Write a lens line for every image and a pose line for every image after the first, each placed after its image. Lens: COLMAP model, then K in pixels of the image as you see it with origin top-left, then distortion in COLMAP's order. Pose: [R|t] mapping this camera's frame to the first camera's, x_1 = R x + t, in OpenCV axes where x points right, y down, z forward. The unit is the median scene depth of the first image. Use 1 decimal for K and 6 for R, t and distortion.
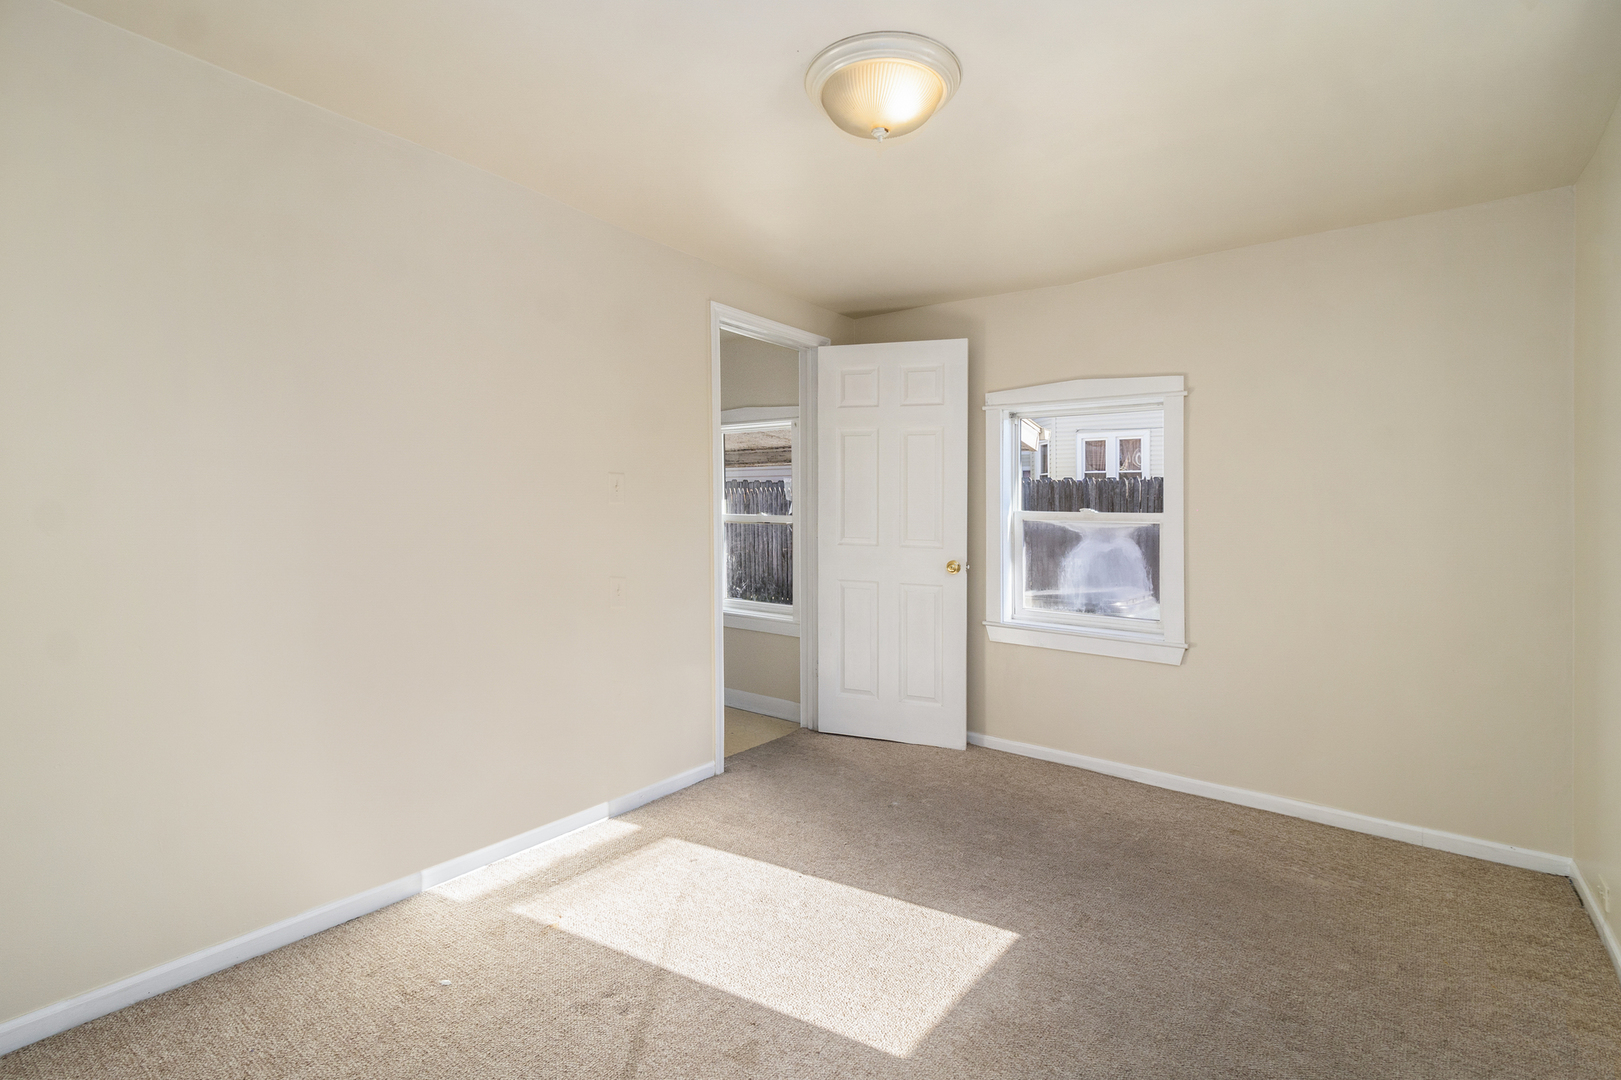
lens RADIAL K [[765.2, 0, 805.9], [0, 765.2, 532.1], [0, 0, 1]] dist [-0.003046, -0.001175]
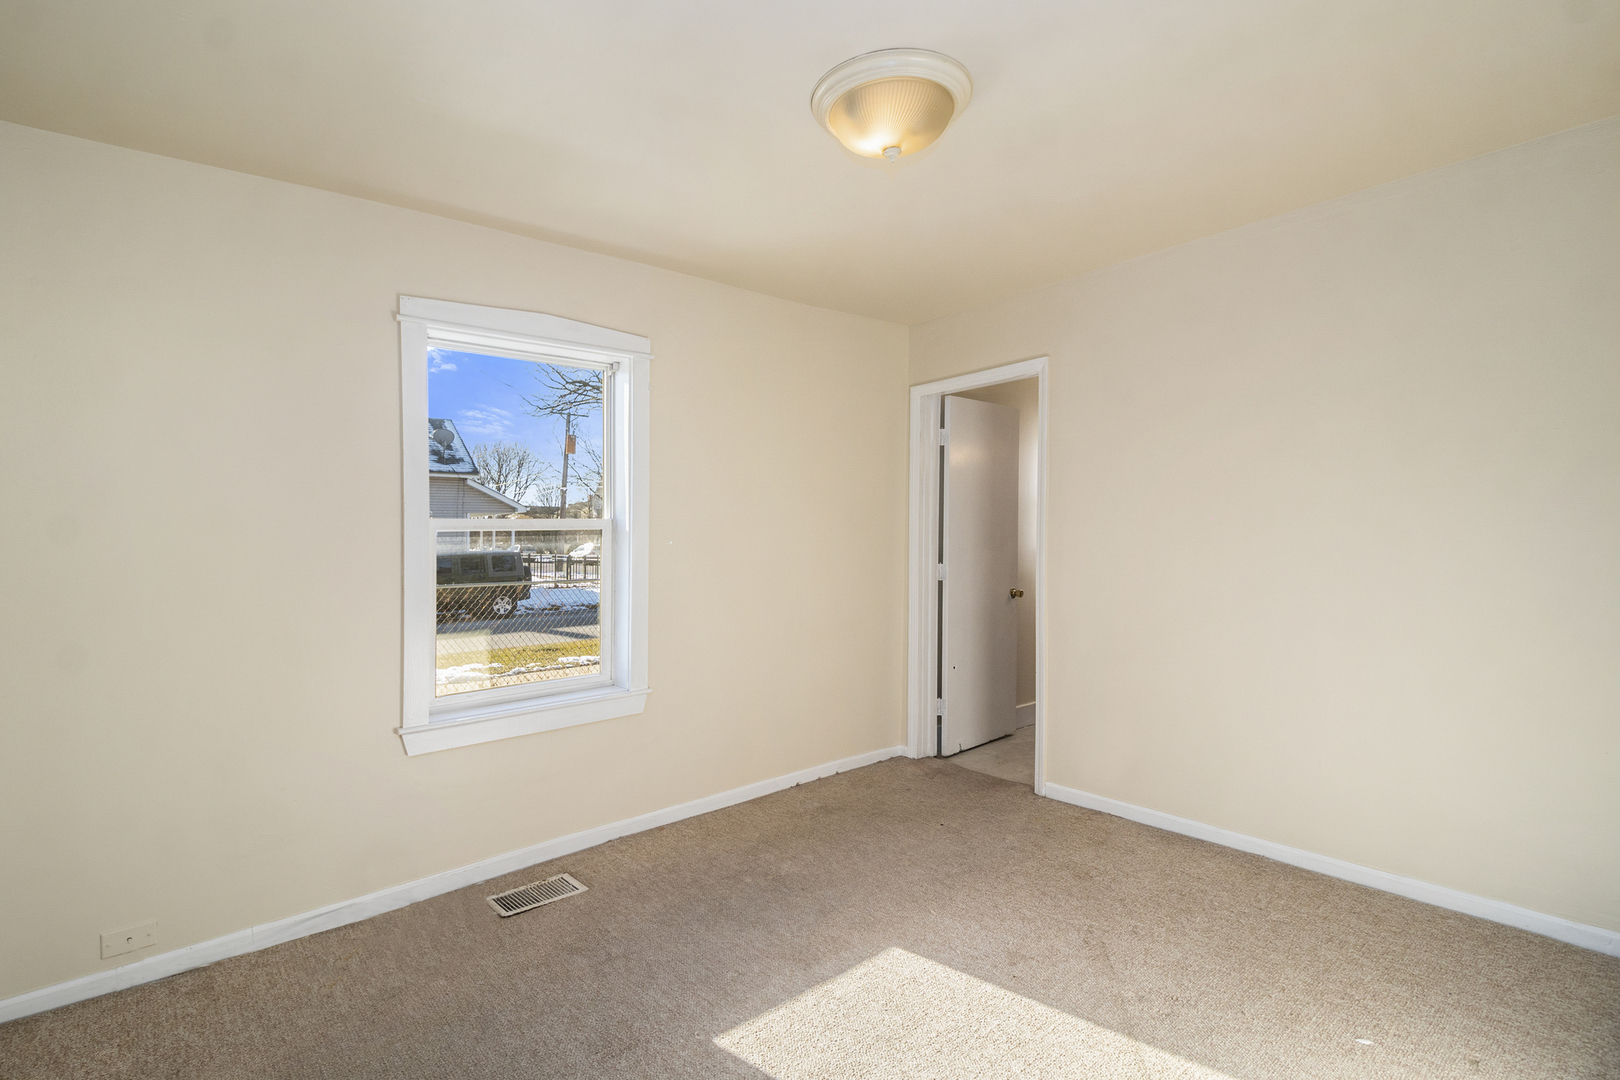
lens RADIAL K [[764.7, 0, 805.4], [0, 764.7, 532.1], [0, 0, 1]] dist [-0.003046, -0.001175]
pose [[-0.978802, 0.005644, 0.204732, 0.001698], [0.009591, 0.999787, 0.018291, -0.057244], [-0.204585, 0.019866, -0.978647, 2.044650]]
